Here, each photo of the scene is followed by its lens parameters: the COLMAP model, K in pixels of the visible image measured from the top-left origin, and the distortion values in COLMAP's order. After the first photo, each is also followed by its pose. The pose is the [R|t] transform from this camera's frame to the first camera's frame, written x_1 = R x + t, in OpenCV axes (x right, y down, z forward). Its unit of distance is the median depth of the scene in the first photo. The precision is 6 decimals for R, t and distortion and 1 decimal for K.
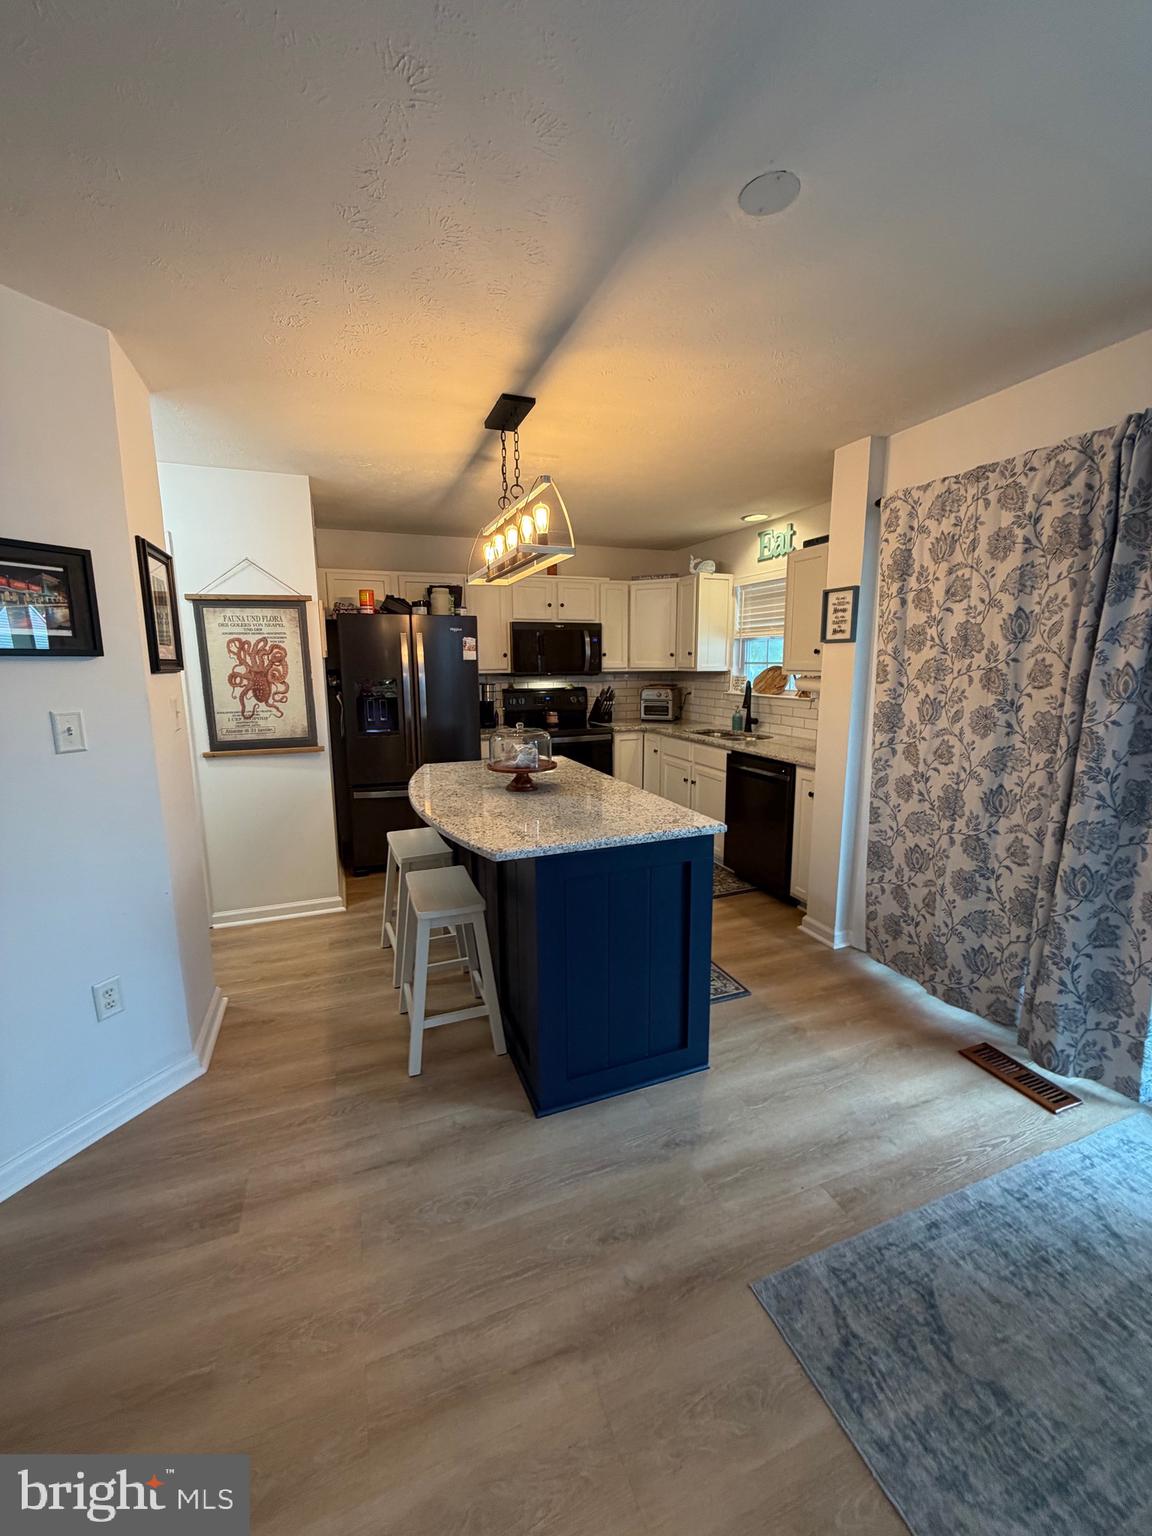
lens RADIAL K [[609.2, 0, 577.0], [0, 609.2, 763.0], [0, 0, 1]] dist [-0.000498, 0.000148]
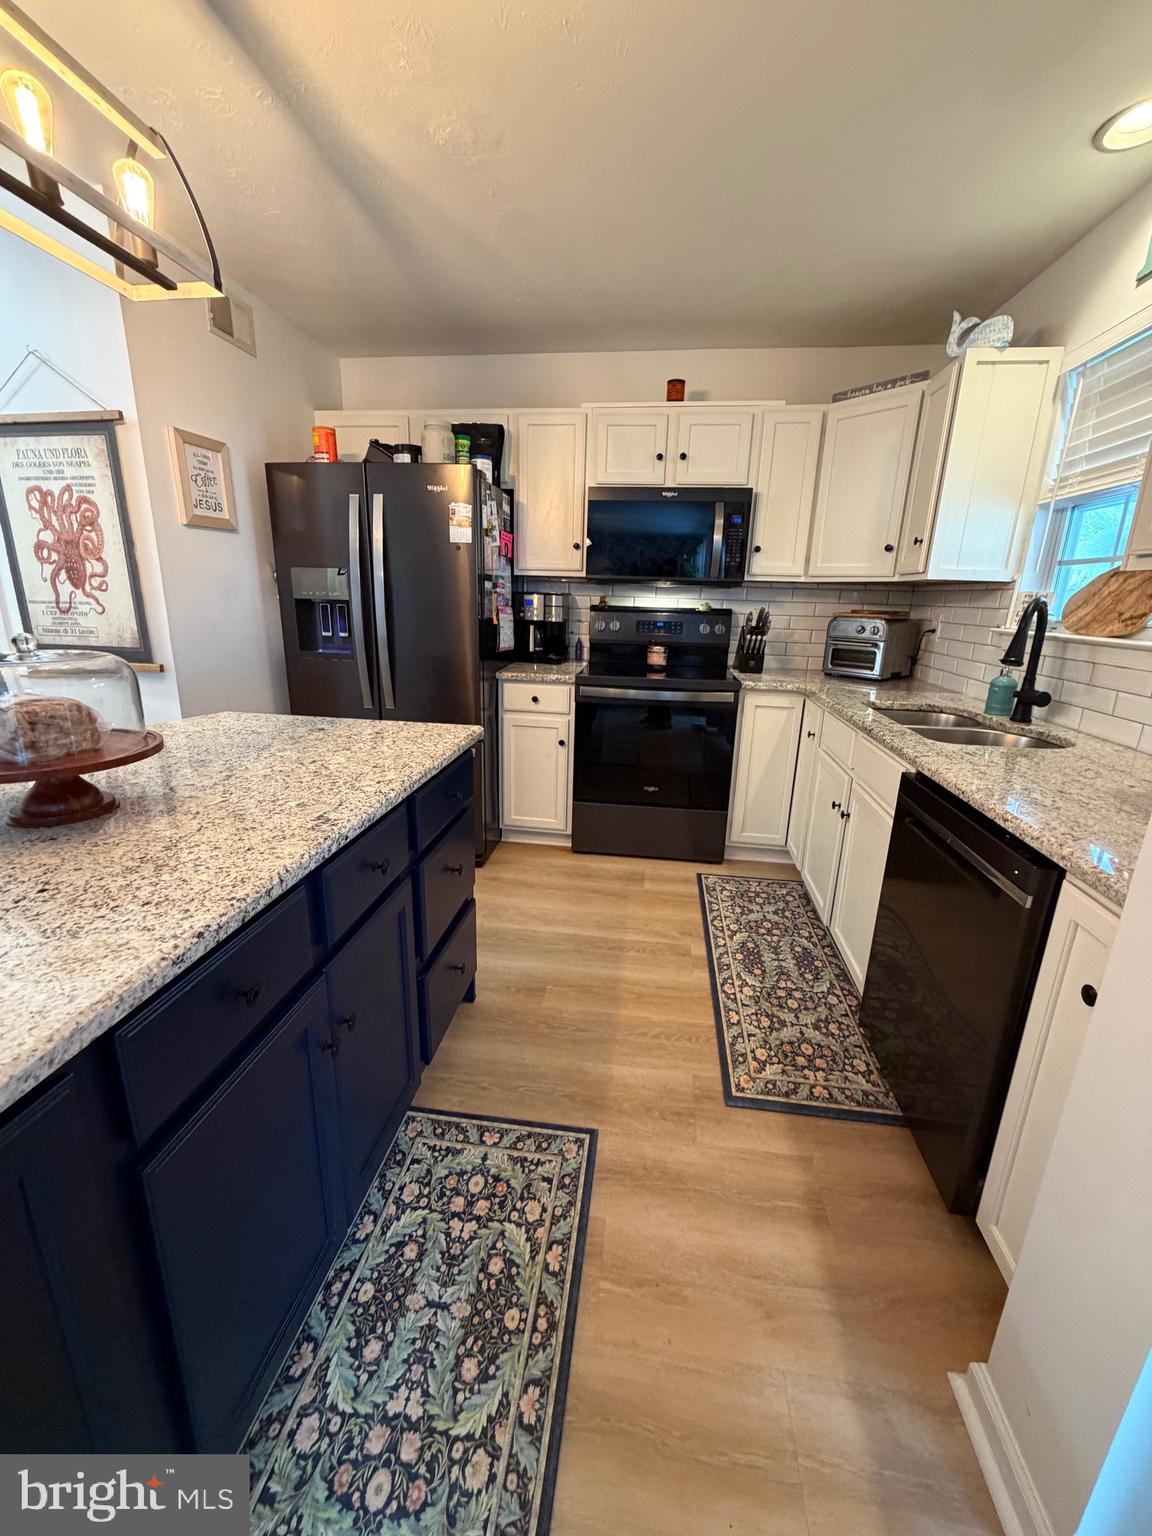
lens RADIAL K [[609.2, 0, 577.6], [0, 609.2, 763.9], [0, 0, 1]] dist [-0.000498, 0.000148]
pose [[0.876779, 0.158745, -0.453936, 0.296215], [-0.112371, 0.985443, 0.127572, -0.059245], [0.467580, -0.060843, 0.881854, 0.675320]]
